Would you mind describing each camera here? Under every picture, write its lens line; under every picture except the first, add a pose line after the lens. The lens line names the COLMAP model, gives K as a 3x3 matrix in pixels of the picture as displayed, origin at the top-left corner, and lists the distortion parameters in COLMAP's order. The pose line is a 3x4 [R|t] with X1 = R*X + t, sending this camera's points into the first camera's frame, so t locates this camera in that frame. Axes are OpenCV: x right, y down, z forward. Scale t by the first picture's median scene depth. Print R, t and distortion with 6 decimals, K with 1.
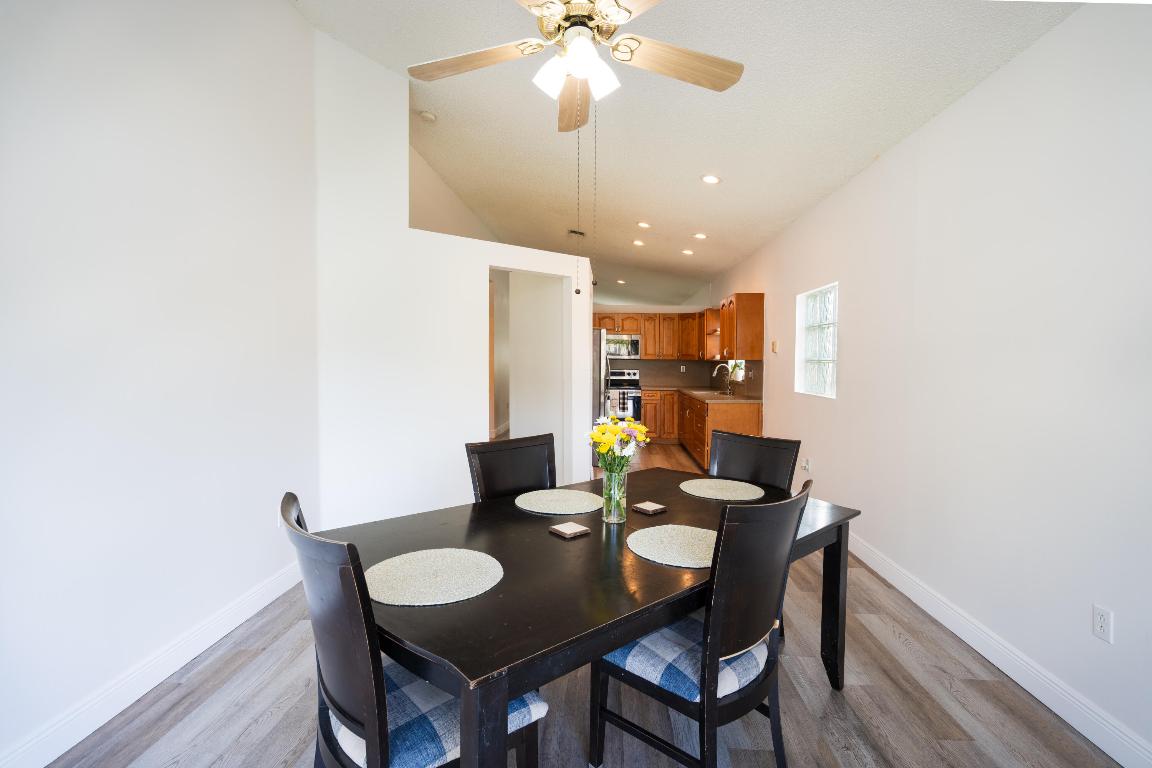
lens RADIAL K [[523.5, 0, 576.0], [0, 523.5, 384.0], [0, 0, 1]] dist [-0.004616, -0.000183]
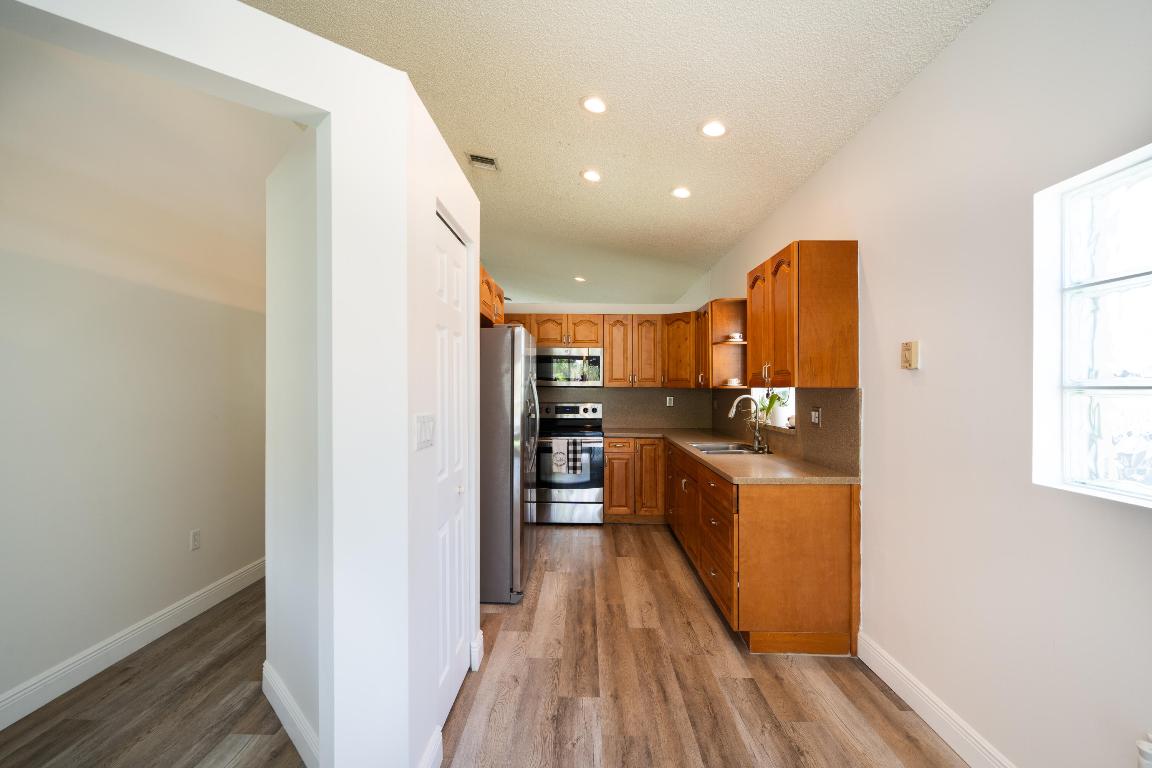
lens RADIAL K [[515.2, 0, 571.8], [0, 515.2, 388.8], [0, 0, 1]] dist [-0.005119, 0.001812]
pose [[0.999430, -0.002001, 0.033706, 0.067785], [0.003475, 0.999038, -0.043723, -0.018896], [-0.033586, 0.043815, 0.998475, 0.400991]]
